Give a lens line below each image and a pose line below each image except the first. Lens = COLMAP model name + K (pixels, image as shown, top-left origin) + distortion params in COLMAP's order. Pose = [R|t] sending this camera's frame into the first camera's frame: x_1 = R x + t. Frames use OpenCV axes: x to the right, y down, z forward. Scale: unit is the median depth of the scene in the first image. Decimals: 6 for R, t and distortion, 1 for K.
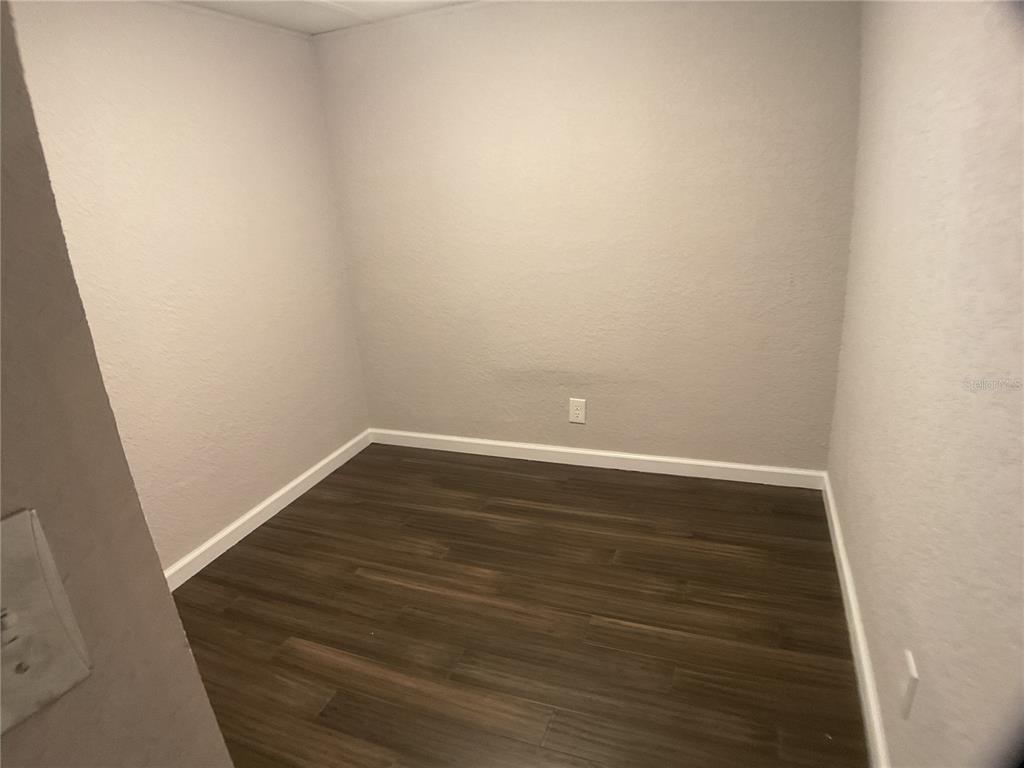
lens RADIAL K [[586.5, 0, 512.0], [0, 586.5, 384.0], [0, 0, 1]] dist [-0.085154, -0.002922]
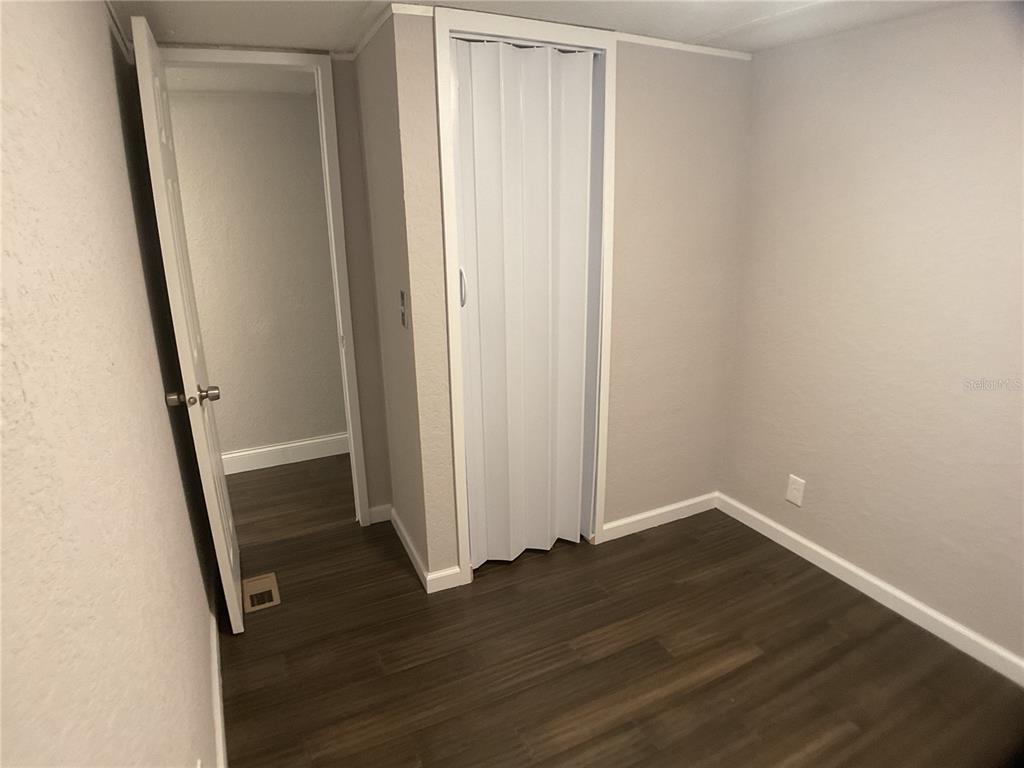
lens RADIAL K [[586.5, 0, 512.0], [0, 586.5, 384.0], [0, 0, 1]] dist [-0.085154, -0.002922]
pose [[-0.680646, 0.287518, -0.673836, 0.526644], [-0.182358, 0.824331, 0.535933, -0.472596], [0.709554, 0.487660, -0.508646, 1.026006]]
